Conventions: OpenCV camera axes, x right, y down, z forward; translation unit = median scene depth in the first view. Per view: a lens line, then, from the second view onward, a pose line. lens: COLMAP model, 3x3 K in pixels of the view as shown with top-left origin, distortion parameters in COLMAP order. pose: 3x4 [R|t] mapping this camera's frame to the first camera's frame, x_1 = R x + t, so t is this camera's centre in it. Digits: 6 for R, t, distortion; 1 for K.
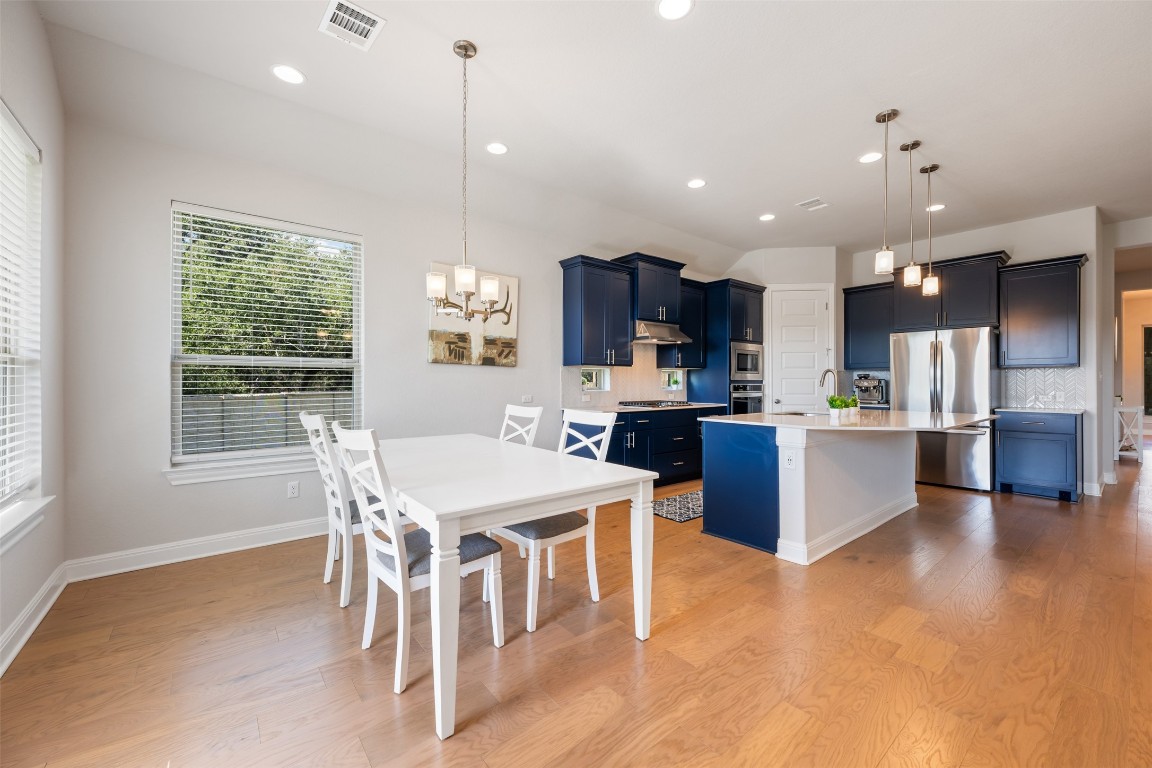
lens RADIAL K [[455.6, 0, 571.6], [0, 455.6, 380.2], [0, 0, 1]] dist [-0.001295, -0.000302]
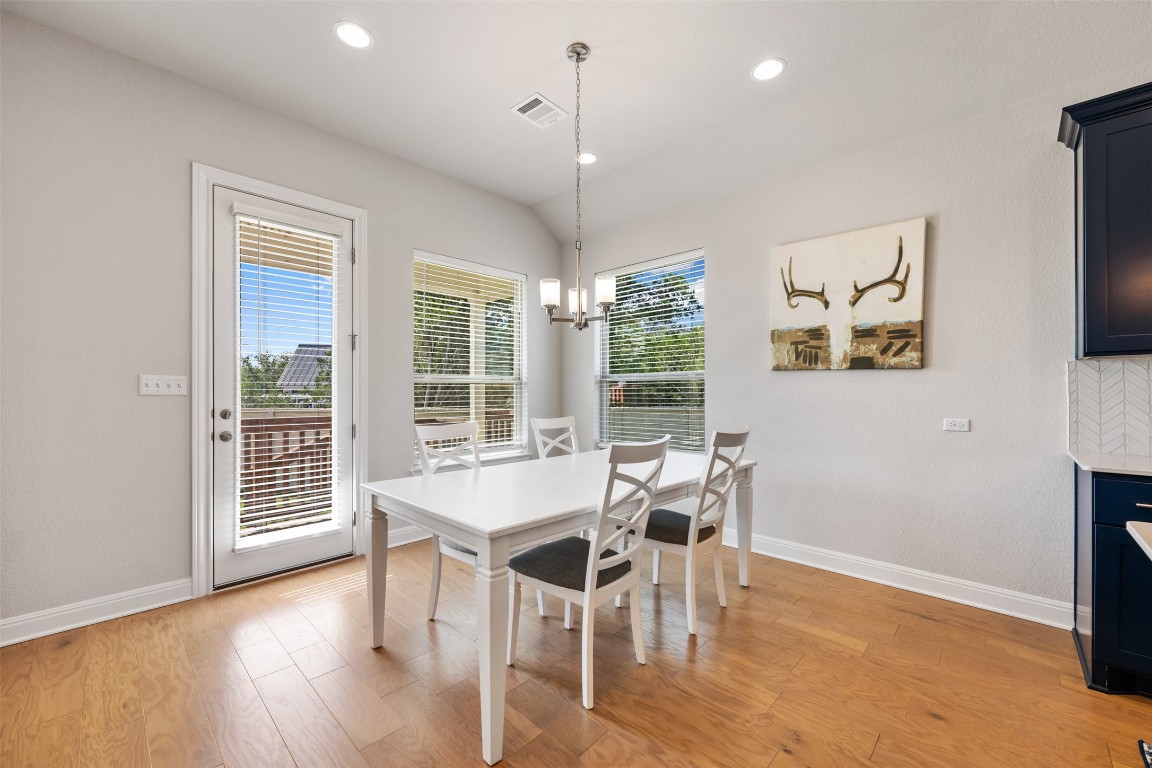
lens RADIAL K [[455.6, 0, 573.2], [0, 455.6, 389.9], [0, 0, 1]] dist [-0.001295, -0.000302]
pose [[0.130069, -0.005158, -0.991492, 0.394602], [0.003962, 0.999981, -0.004682, -0.000912], [0.991497, -0.003320, 0.130087, 0.467295]]
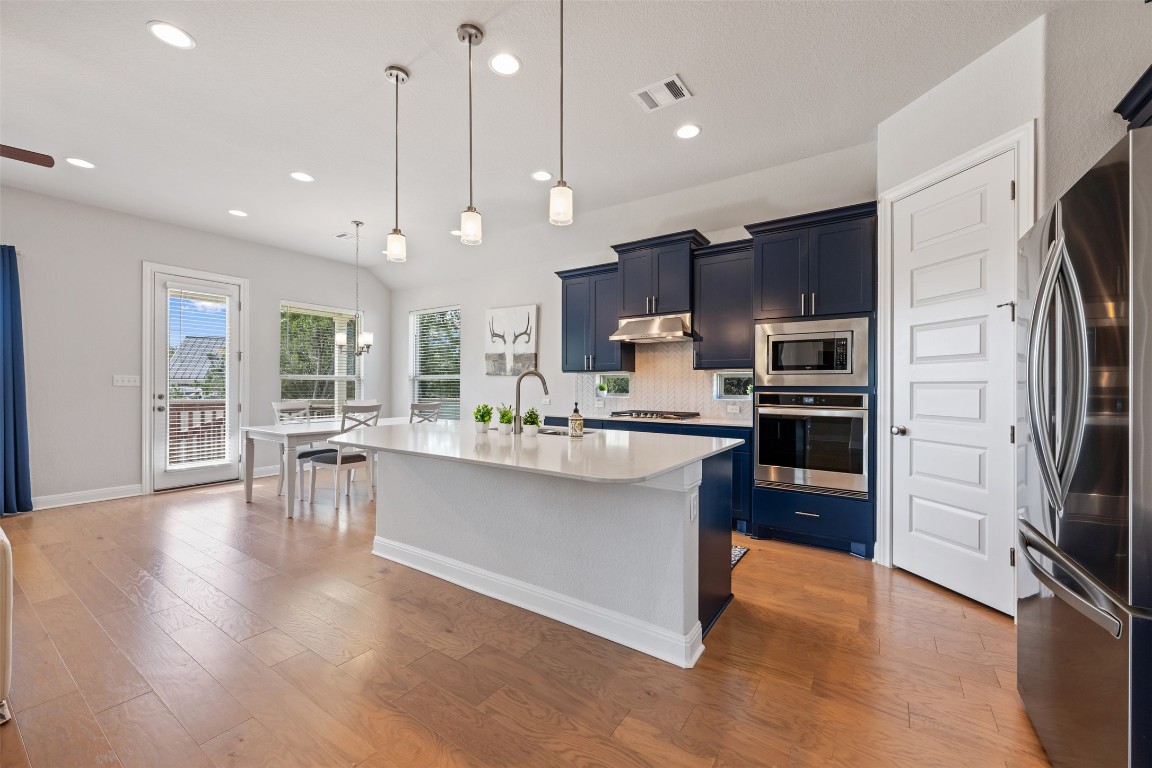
lens RADIAL K [[455.6, 0, 573.8], [0, 455.6, 386.5], [0, 0, 1]] dist [-0.001295, -0.000302]
pose [[0.293361, -0.001250, -0.956001, 1.082647], [-0.001439, 0.999997, -0.001749, 0.002065], [0.956001, 0.001889, 0.293358, 0.721300]]
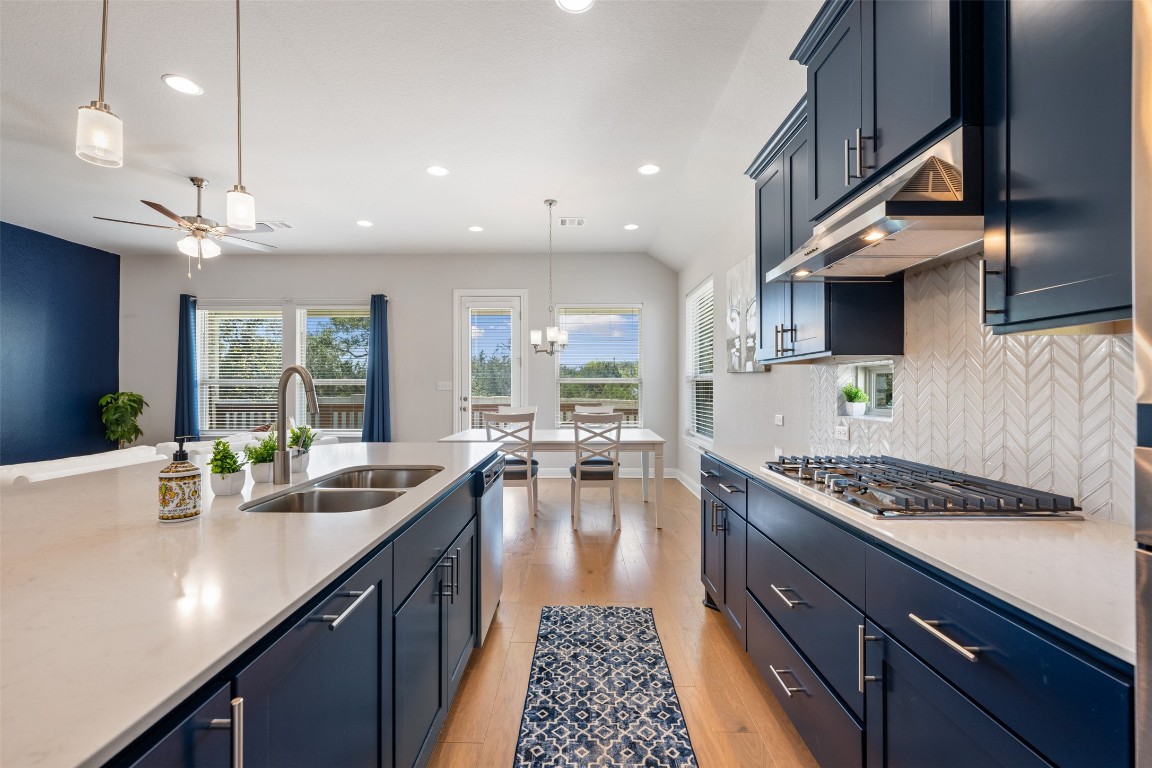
lens RADIAL K [[482.4, 0, 581.4], [0, 482.4, 383.9], [0, 0, 1]] dist [0.000249, -0.000157]
pose [[-0.632843, -0.006363, -0.774254, 0.616455], [0.000626, 0.999962, -0.008730, -0.005140], [0.774280, -0.006010, -0.632815, 1.244620]]
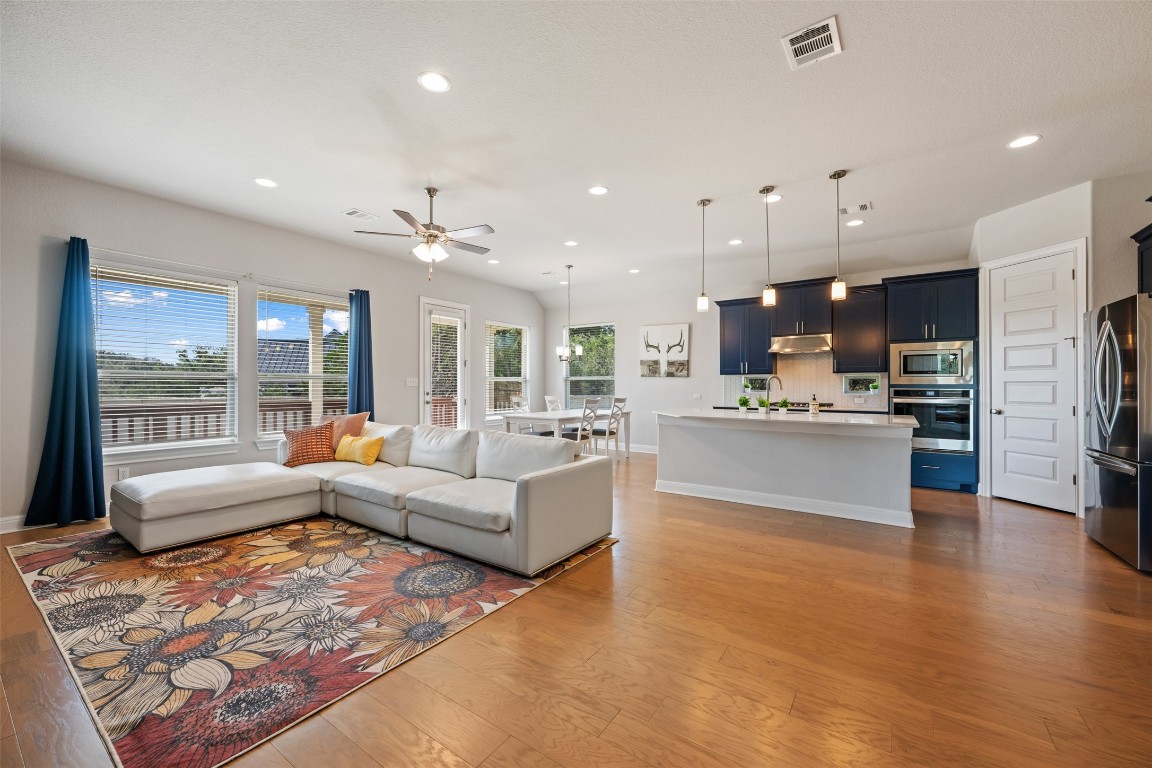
lens RADIAL K [[455.6, 0, 571.9], [0, 455.6, 383.3], [0, 0, 1]] dist [-0.001295, -0.000302]
pose [[0.277271, -0.006027, -0.960773, 1.331970], [0.002083, 0.999982, -0.005672, 0.001926], [0.960789, -0.000429, 0.277279, 0.130957]]
